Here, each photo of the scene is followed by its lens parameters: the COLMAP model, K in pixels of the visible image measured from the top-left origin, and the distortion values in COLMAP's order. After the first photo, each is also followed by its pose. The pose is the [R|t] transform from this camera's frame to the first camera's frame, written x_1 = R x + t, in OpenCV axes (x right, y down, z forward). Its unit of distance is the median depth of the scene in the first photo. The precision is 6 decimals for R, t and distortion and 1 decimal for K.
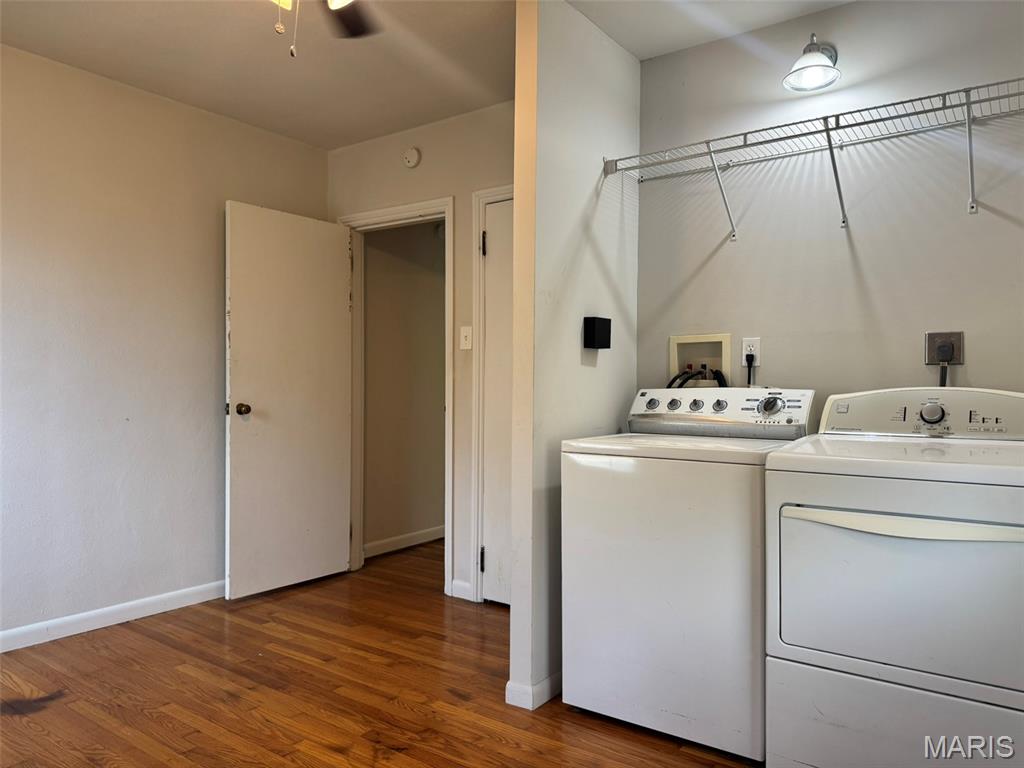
lens RADIAL K [[736.9, 0, 510.5], [0, 736.9, 388.1], [0, 0, 1]] dist [0.077562, -0.074174]
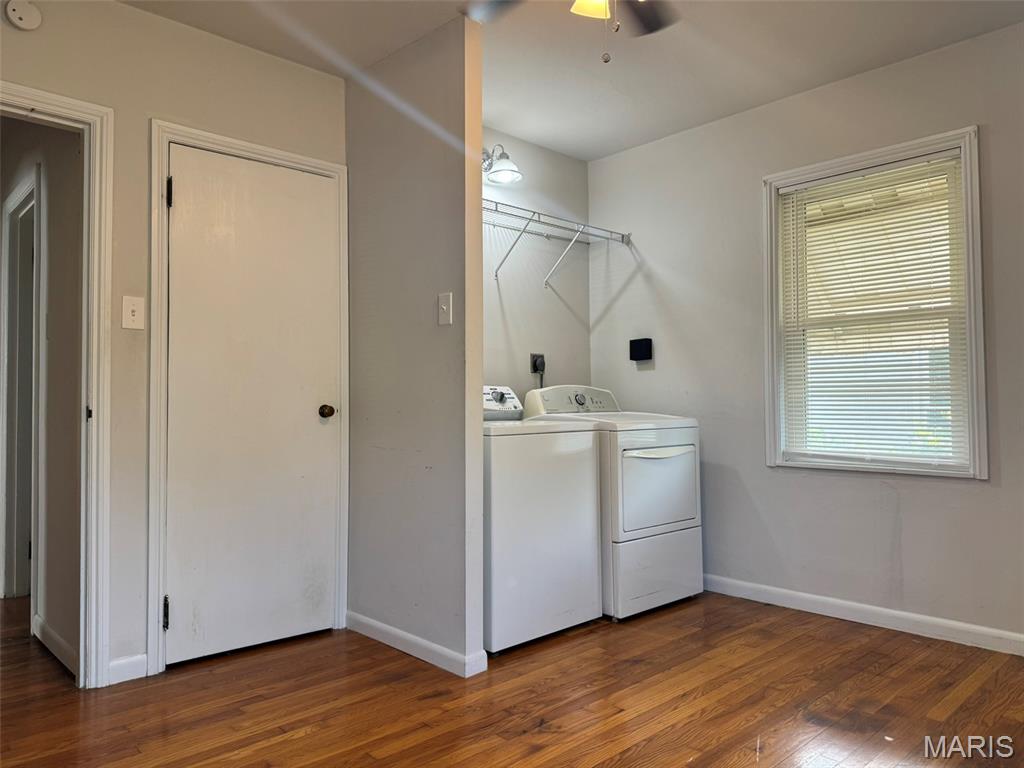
lens RADIAL K [[720.7, 0, 507.8], [0, 720.7, 382.4], [0, 0, 1]] dist [0.040681, -0.066785]
pose [[0.183338, 0.026720, 0.982687, -0.995650], [0.016539, 0.999405, -0.030260, 0.036610], [-0.982911, 0.021800, 0.182787, 0.735597]]
